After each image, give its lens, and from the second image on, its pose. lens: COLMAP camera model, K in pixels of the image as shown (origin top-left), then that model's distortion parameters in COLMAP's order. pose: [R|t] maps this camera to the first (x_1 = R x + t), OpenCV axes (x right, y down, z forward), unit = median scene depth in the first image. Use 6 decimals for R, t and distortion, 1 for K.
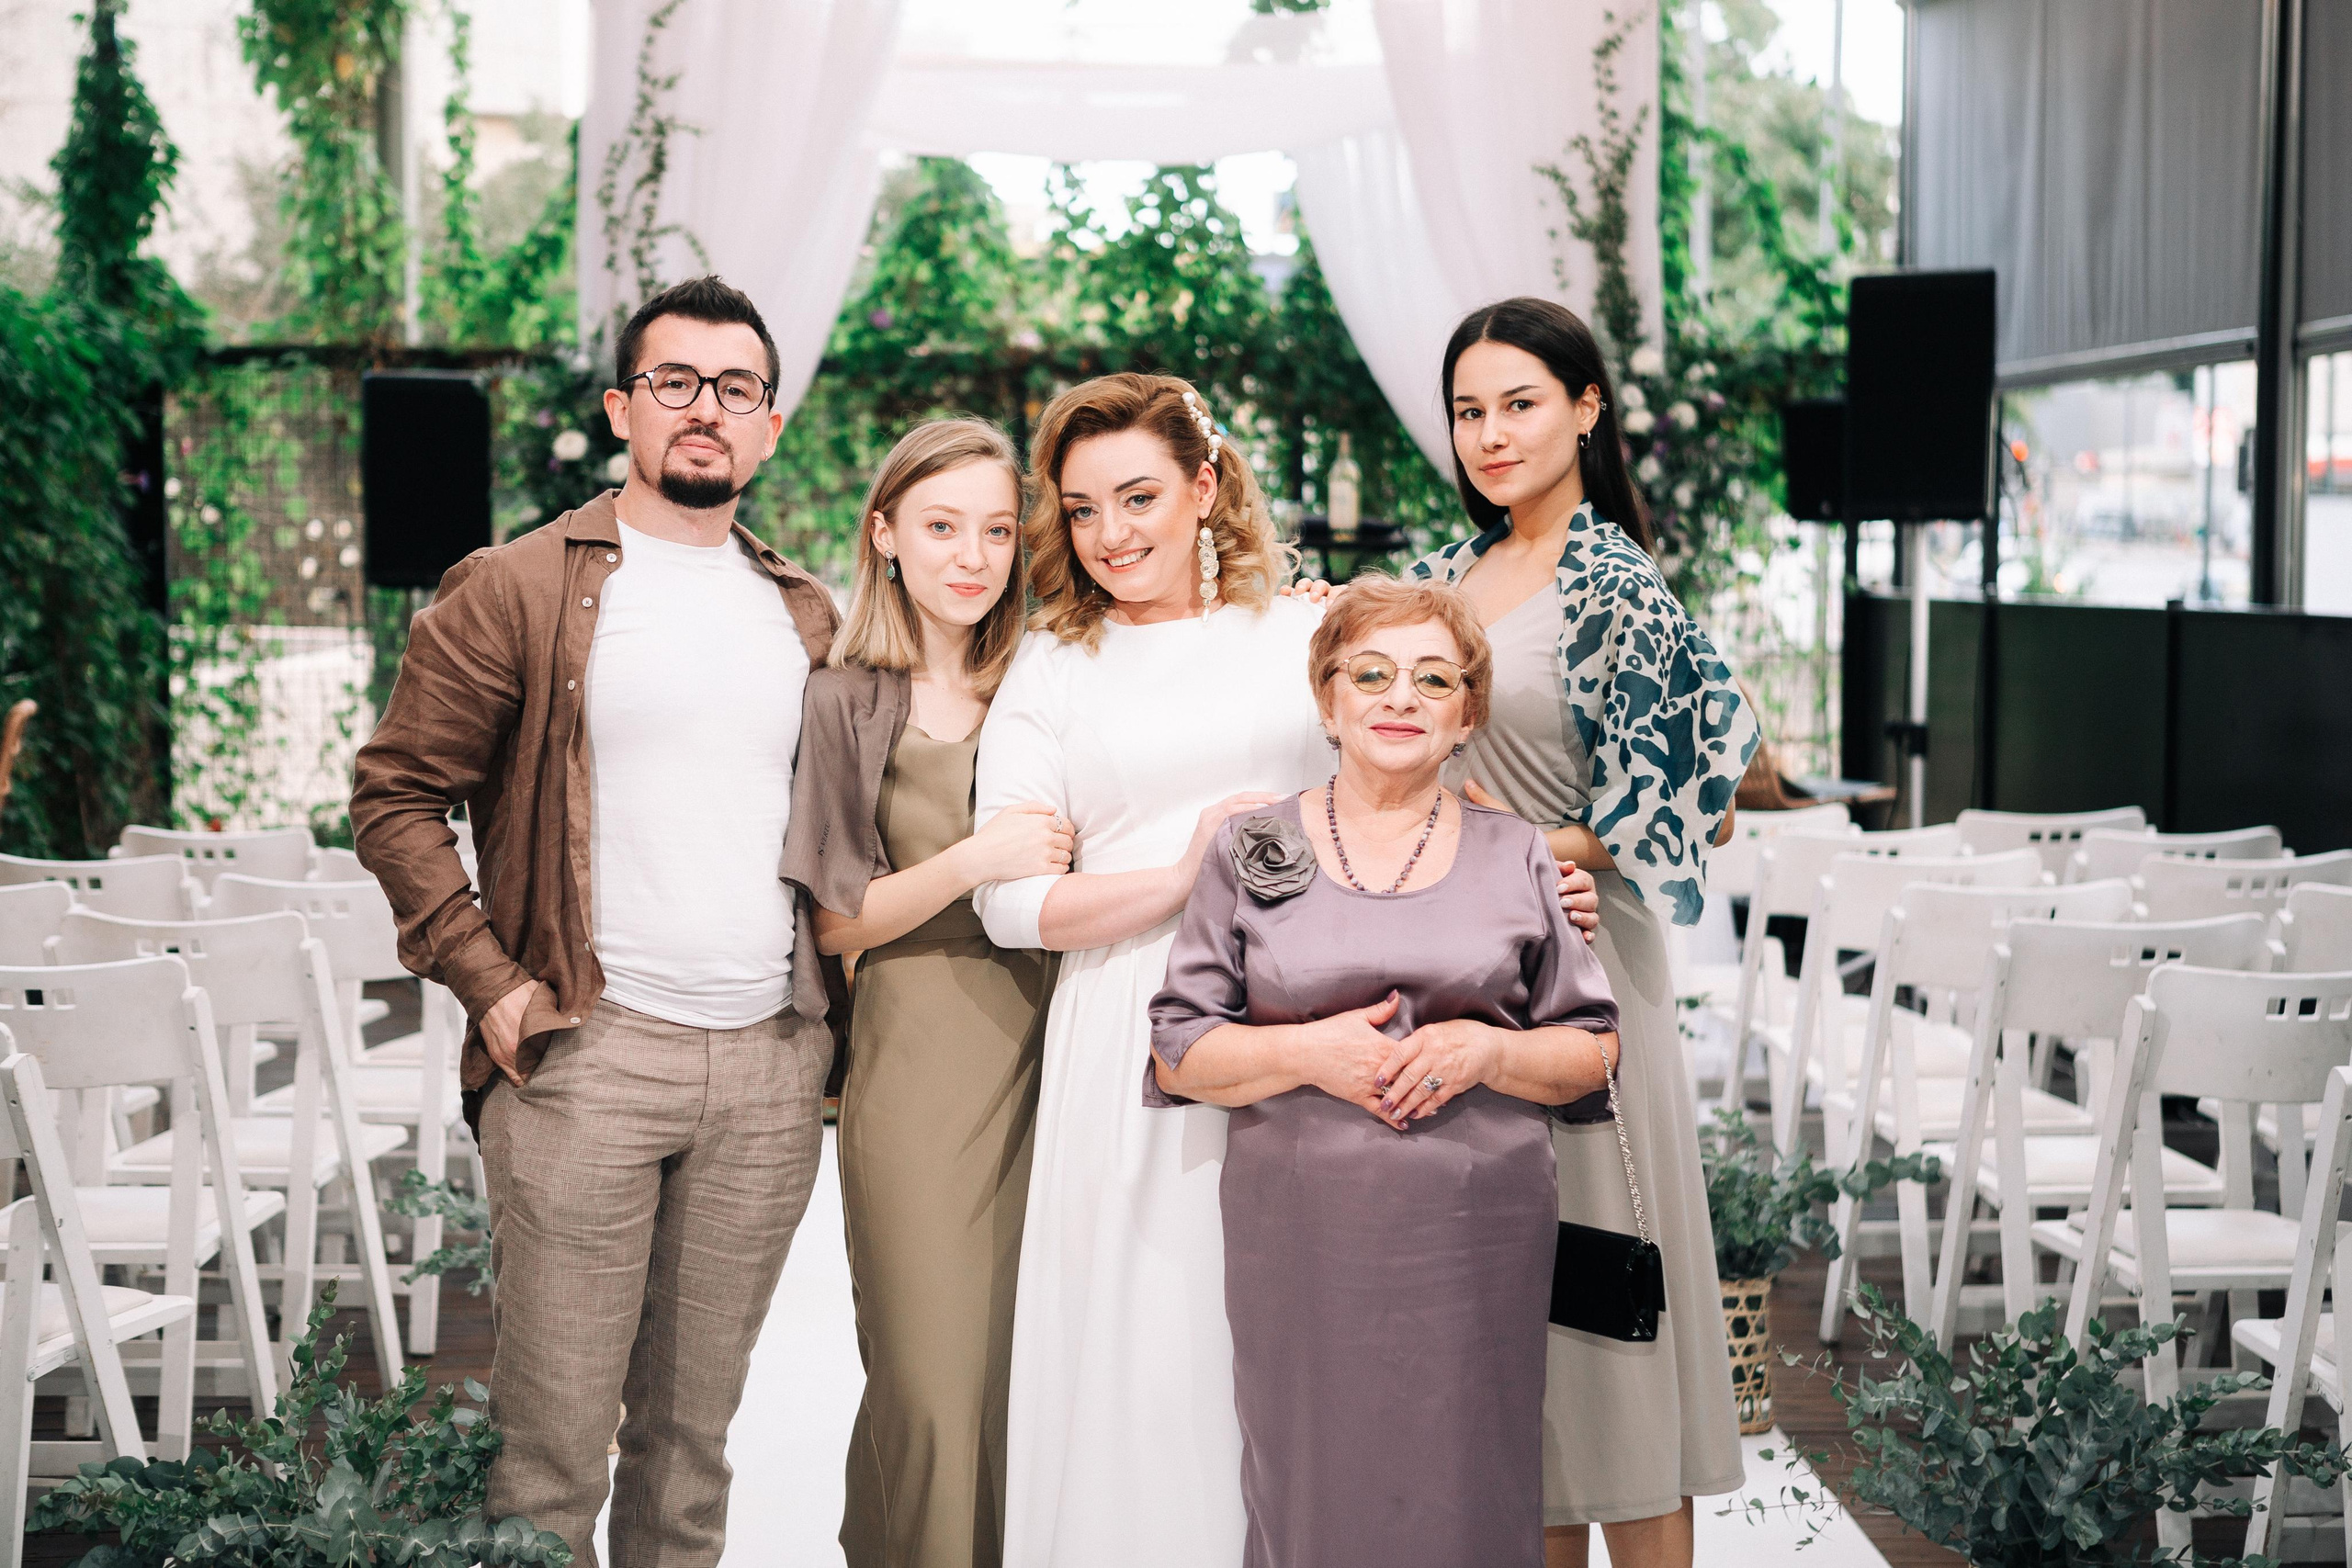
lens RADIAL K [[3904.2, 0, 1178.9], [0, 3904.2, 788.3], [0, 0, 1]] dist [0.257099, 0.000000]
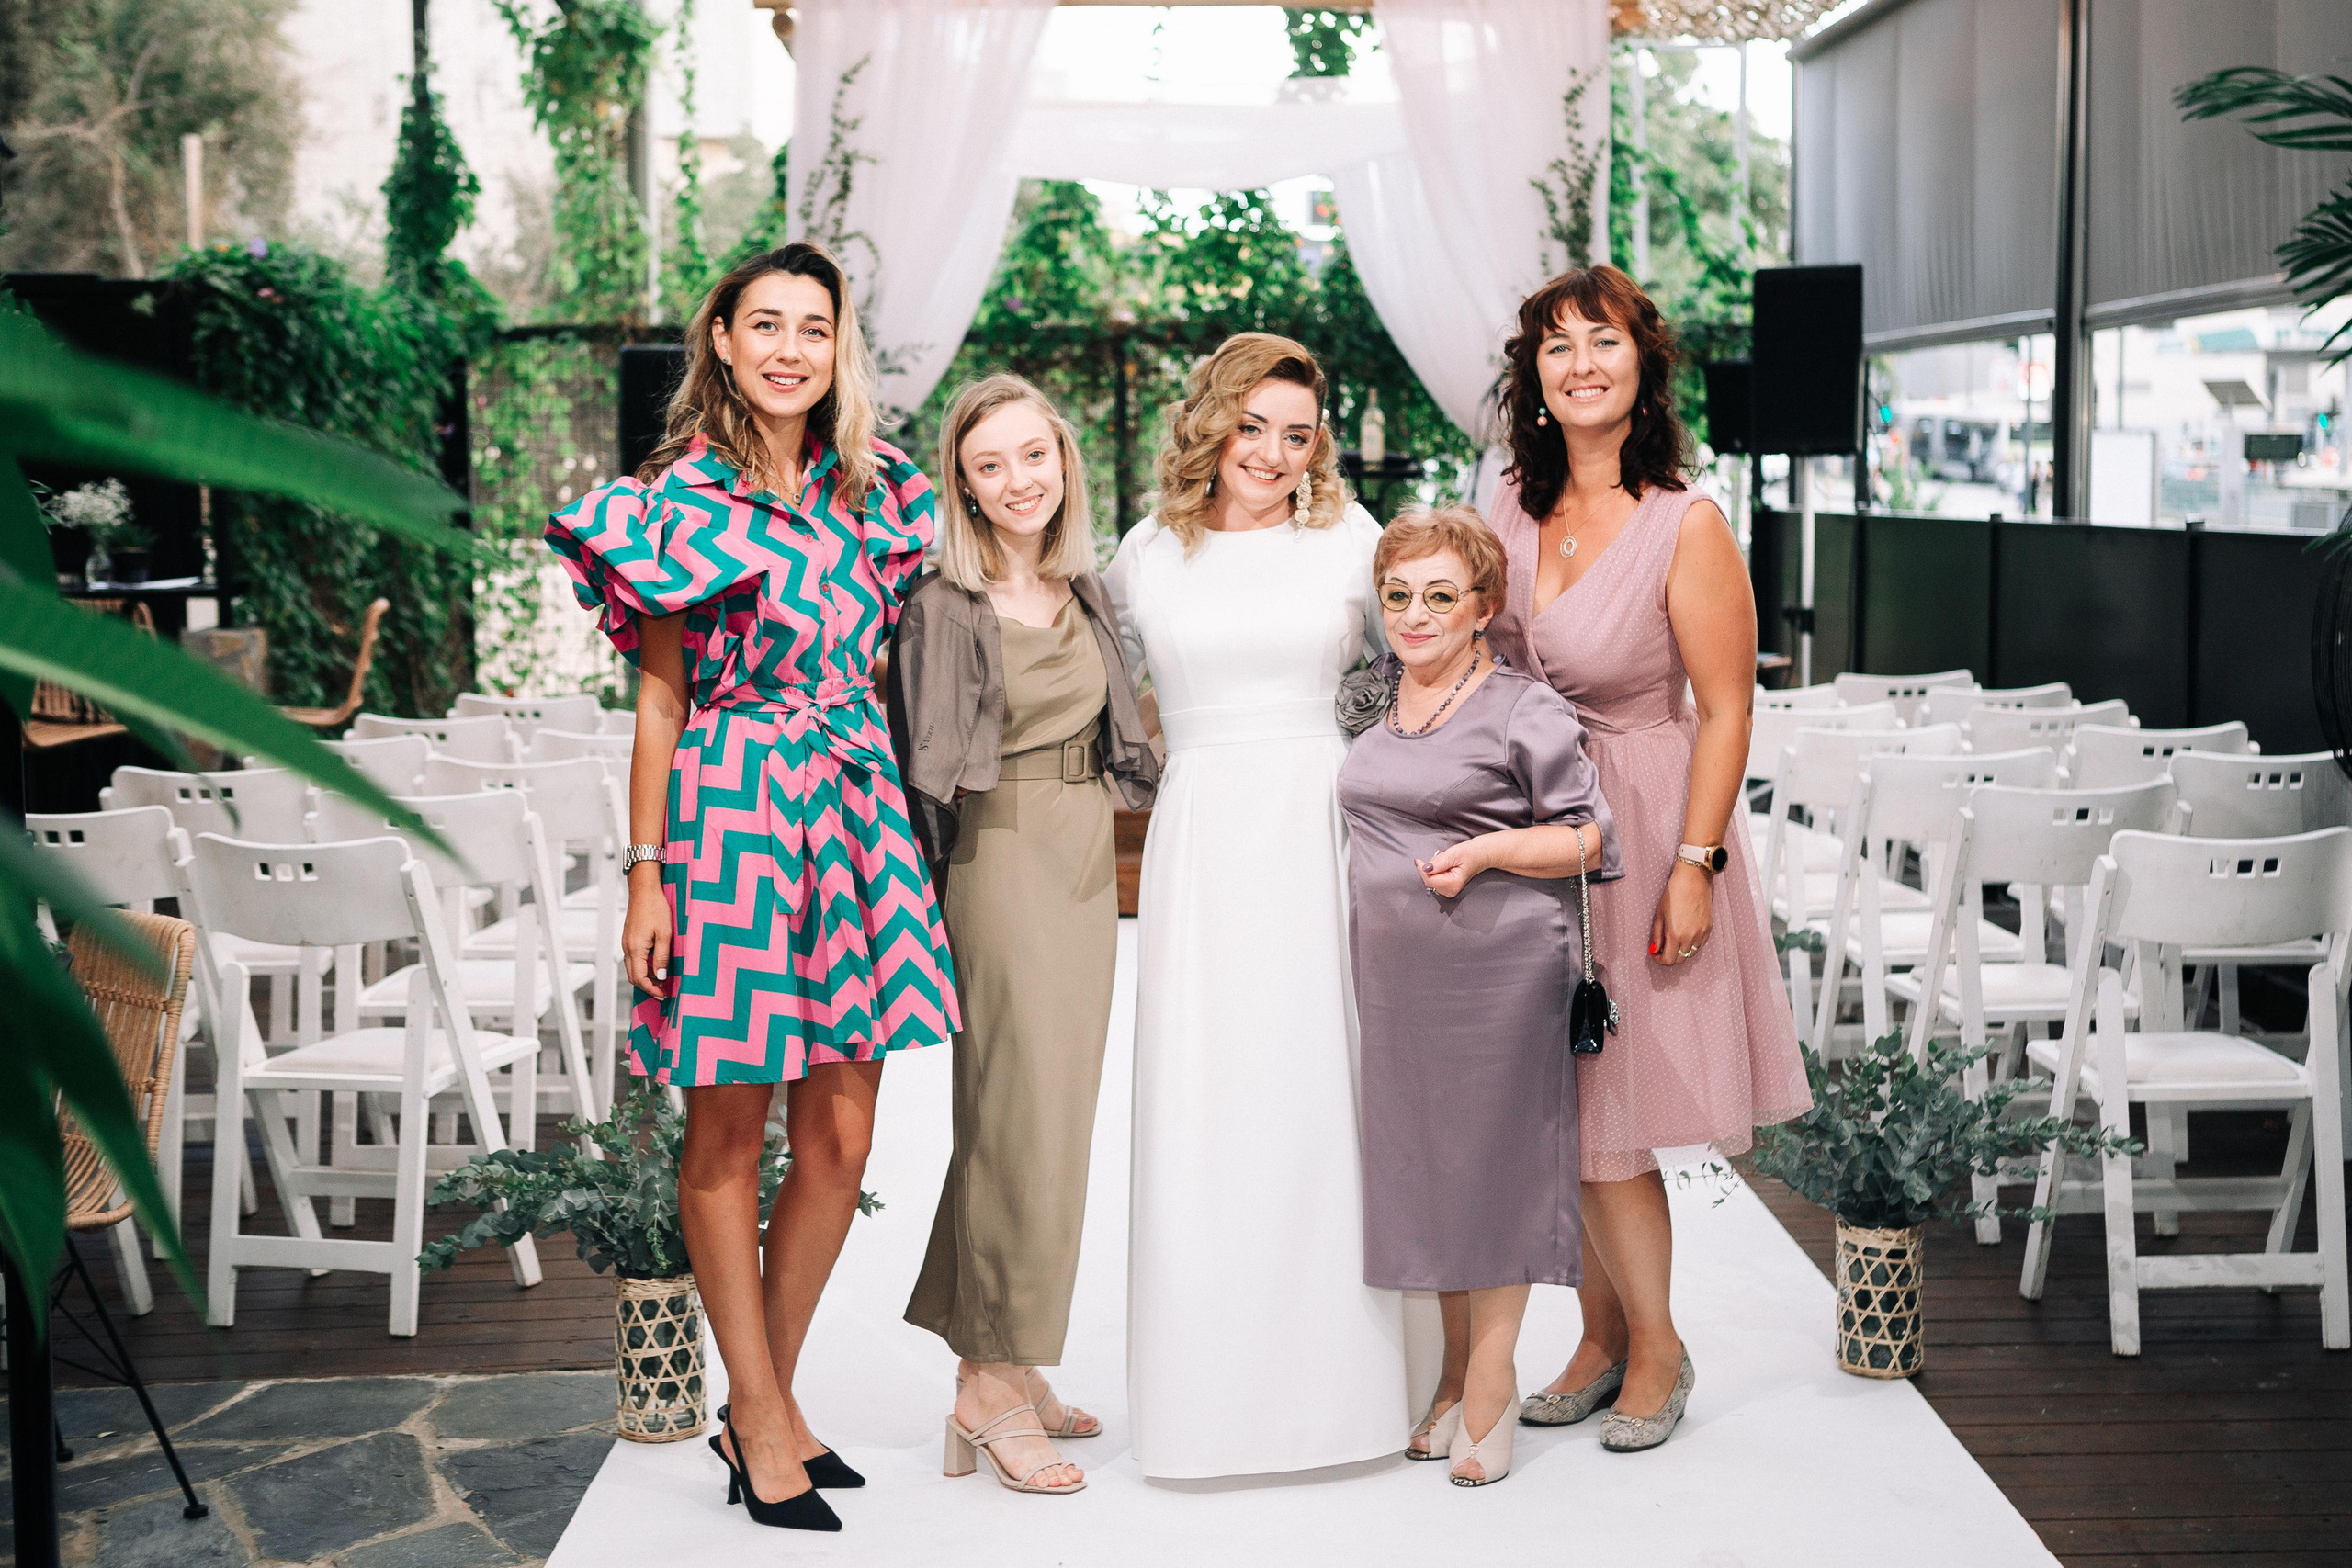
lens RADIAL K [[3036.0, 0, 1286.0], [0, 3036.0, 749.6], [0, 0, 1]] dist [0.076328, 0.000000]
pose [[0.999859, -0.006999, 0.015235, -0.002955], [0.006550, 0.999548, 0.029337, -0.000039], [-0.015433, -0.029233, 0.999453, -0.019167]]
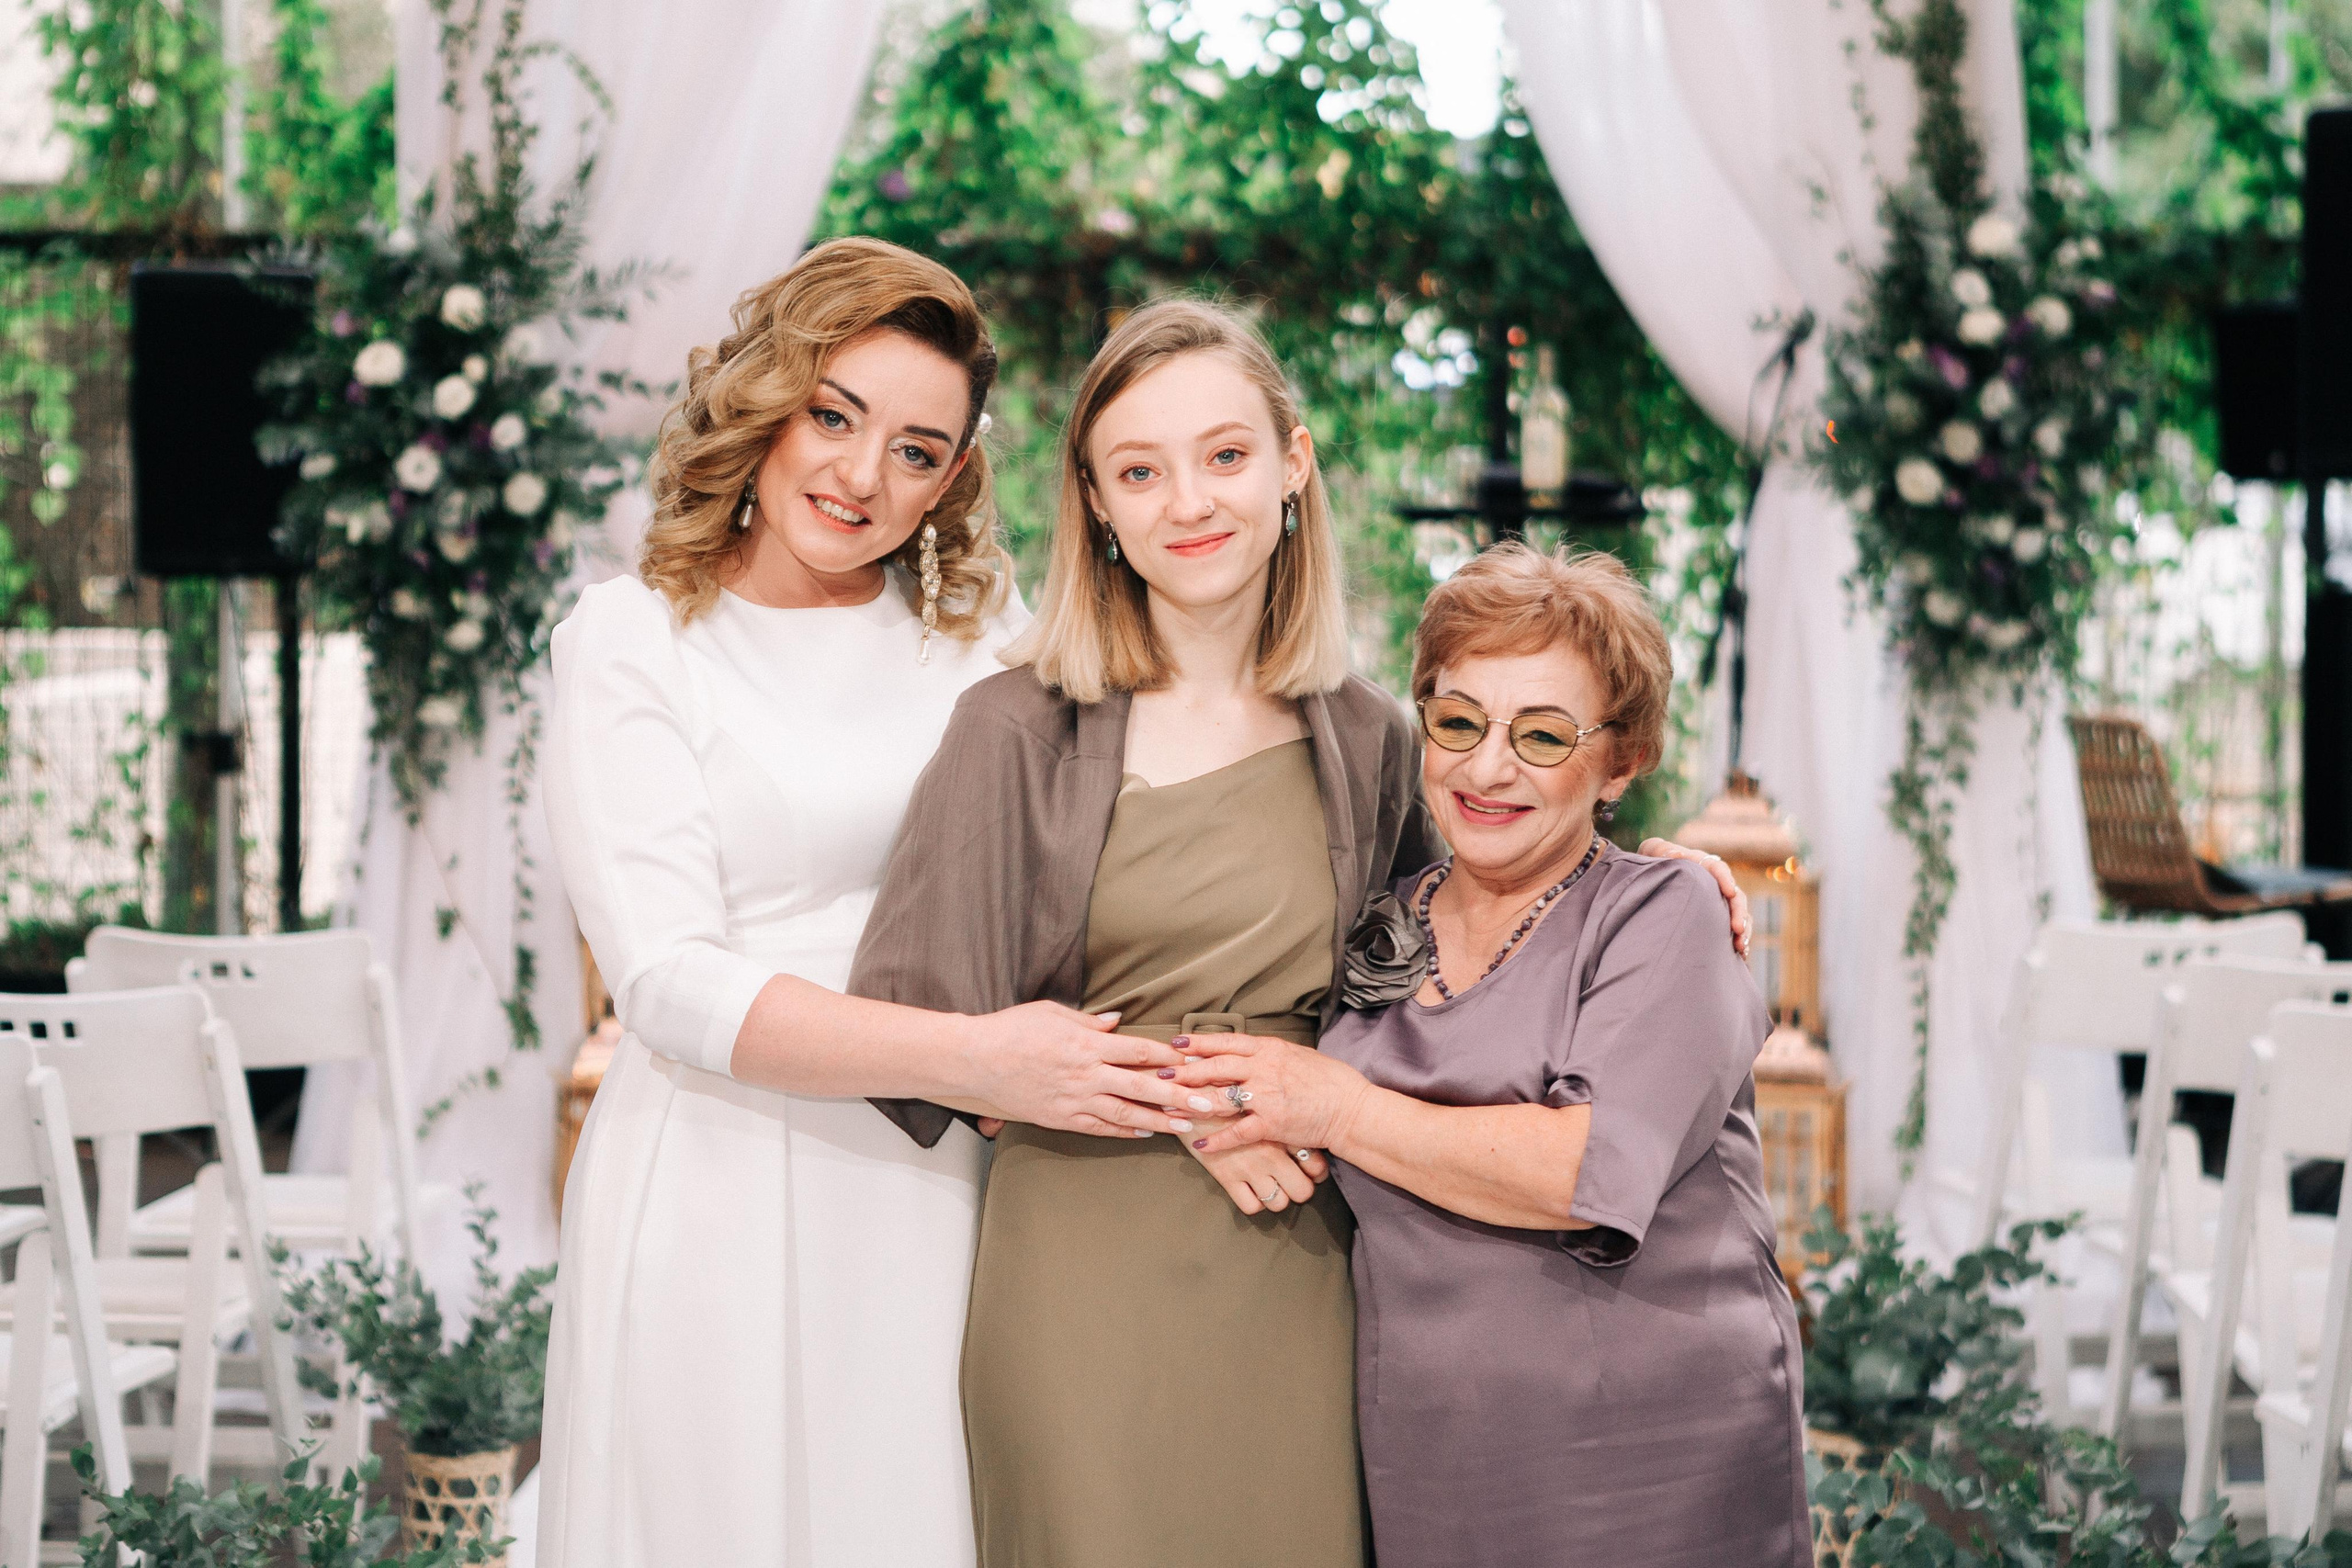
lens RADIAL K [[5341.9, 0, 1192.0], [0, 5341.9, 688.0], [0, 0, 1]] dist [0.382564, 0.000000]
pose [[0.999328, 0.002243, -0.036594, 0.016767], [-0.003359, 0.999530, -0.030457, -0.004058], [0.036509, 0.030559, 0.998866, 0.083032]]
